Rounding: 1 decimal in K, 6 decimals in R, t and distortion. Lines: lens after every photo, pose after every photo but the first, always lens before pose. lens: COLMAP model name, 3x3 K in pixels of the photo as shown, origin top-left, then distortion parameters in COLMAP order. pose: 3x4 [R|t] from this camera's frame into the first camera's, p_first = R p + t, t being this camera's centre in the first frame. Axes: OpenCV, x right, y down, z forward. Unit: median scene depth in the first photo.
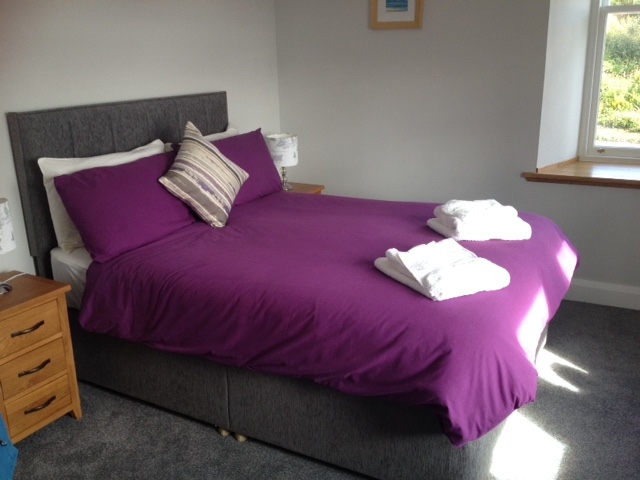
lens RADIAL K [[623.4, 0, 320.0], [0, 623.4, 240.0], [0, 0, 1]] dist [0.203055, -0.477392]
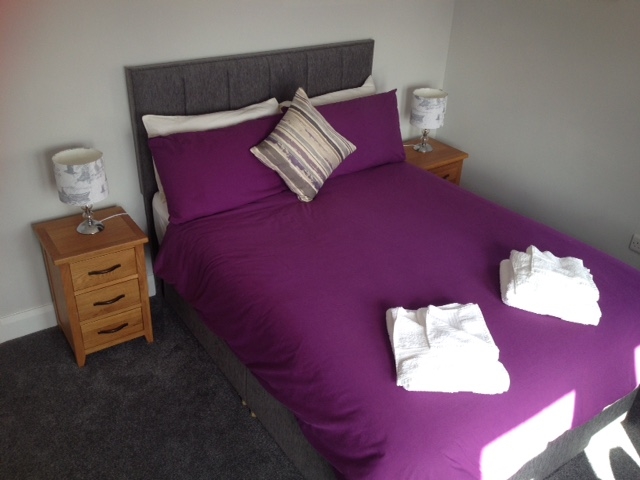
lens RADIAL K [[623.4, 0, 320.0], [0, 623.4, 240.0], [0, 0, 1]] dist [0.203055, -0.477392]
pose [[0.894229, 0.266994, -0.359261, 0.244471], [-0.179082, 0.948989, 0.259516, -0.233010], [0.410224, -0.167730, 0.896428, 0.103352]]
